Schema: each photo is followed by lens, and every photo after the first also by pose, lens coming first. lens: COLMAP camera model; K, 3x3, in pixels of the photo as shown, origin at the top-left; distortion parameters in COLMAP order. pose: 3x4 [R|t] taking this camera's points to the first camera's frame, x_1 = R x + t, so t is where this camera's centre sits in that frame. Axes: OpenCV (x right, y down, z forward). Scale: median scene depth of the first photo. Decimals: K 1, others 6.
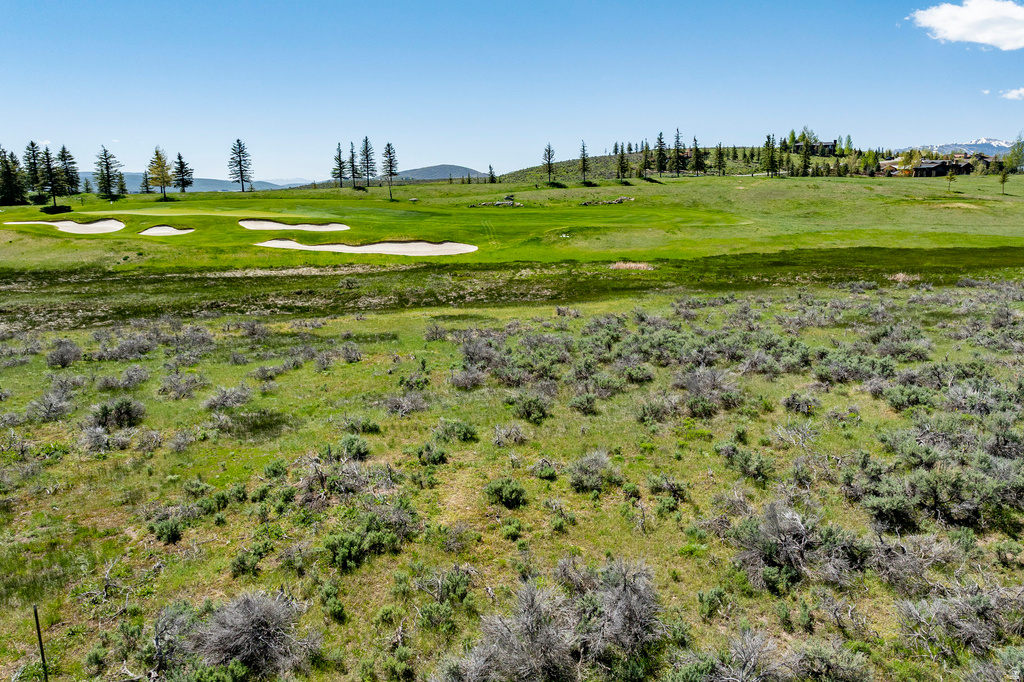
lens RADIAL K [[751.3, 0, 515.2], [0, 751.3, 348.1], [0, 0, 1]] dist [-0.042242, 0.007339]
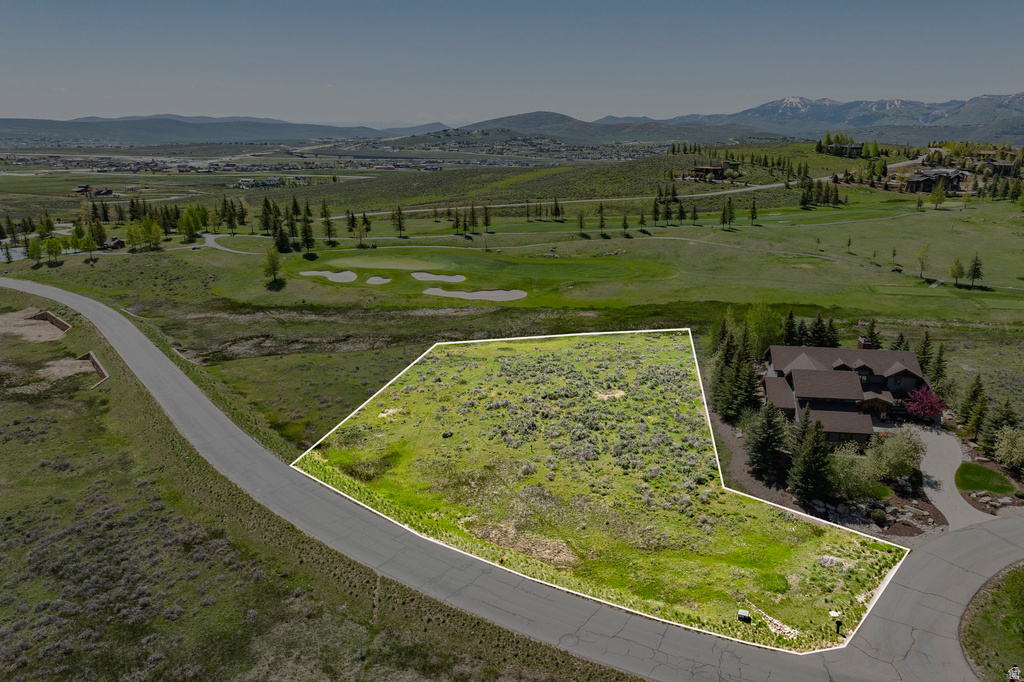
lens RADIAL K [[751.3, 0, 515.1], [0, 751.3, 341.3], [0, 0, 1]] dist [-0.042242, 0.007339]
pose [[0.992161, 0.033152, -0.120489, 0.156003], [-0.025436, 0.997560, 0.065021, -0.124715], [0.122351, -0.061446, 0.990583, -0.971356]]
